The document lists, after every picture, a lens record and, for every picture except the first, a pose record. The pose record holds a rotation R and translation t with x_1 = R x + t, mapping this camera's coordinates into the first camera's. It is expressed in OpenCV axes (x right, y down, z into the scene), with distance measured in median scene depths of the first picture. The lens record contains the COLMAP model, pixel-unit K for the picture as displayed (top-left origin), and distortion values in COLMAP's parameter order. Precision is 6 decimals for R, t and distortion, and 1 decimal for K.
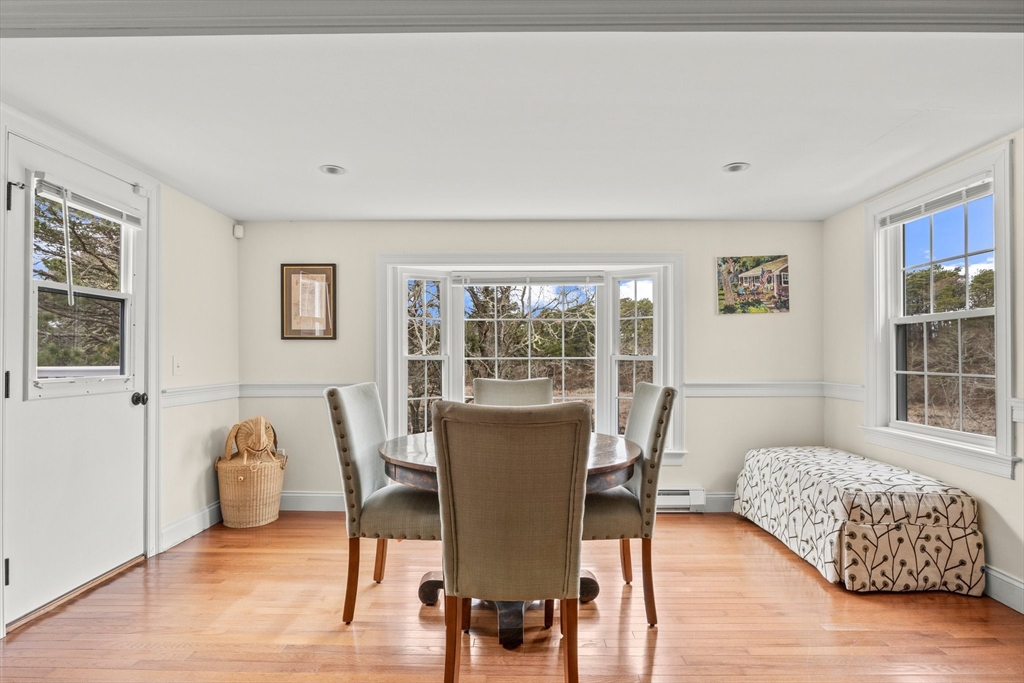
lens RADIAL K [[515.5, 0, 517.0], [0, 515.5, 351.6], [0, 0, 1]] dist [-0.010958, -0.000129]
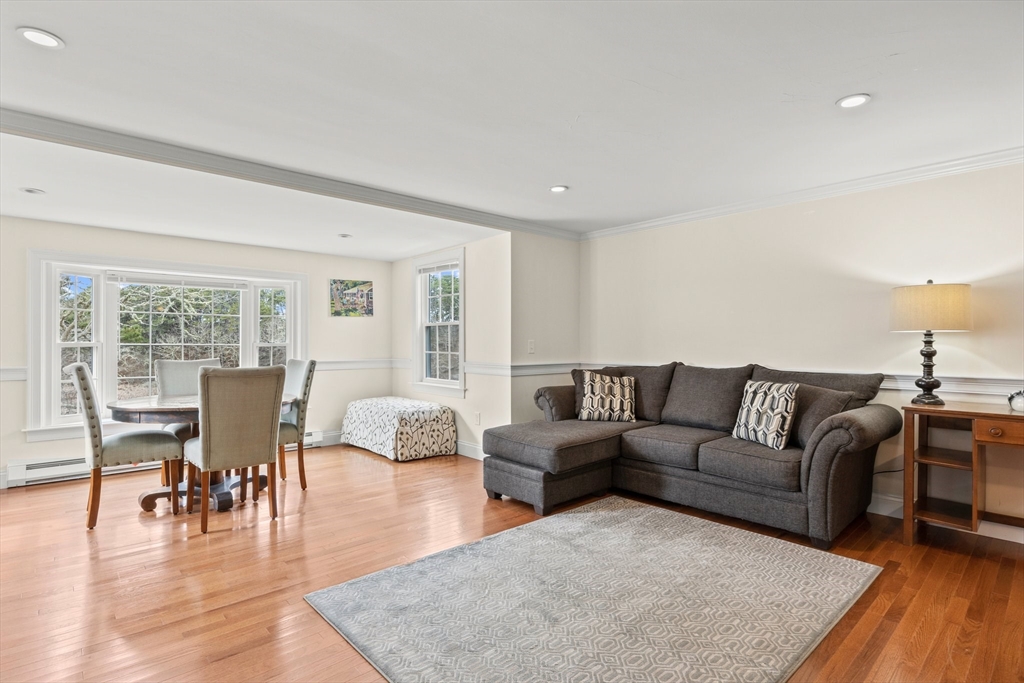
lens RADIAL K [[515.5, 0, 517.0], [0, 515.5, 351.6], [0, 0, 1]] dist [-0.010958, -0.000129]
pose [[0.728534, -0.009589, 0.684943, -0.386212], [-0.007676, 0.999725, 0.022161, -0.007583], [-0.684967, -0.021402, 0.728260, -0.756038]]
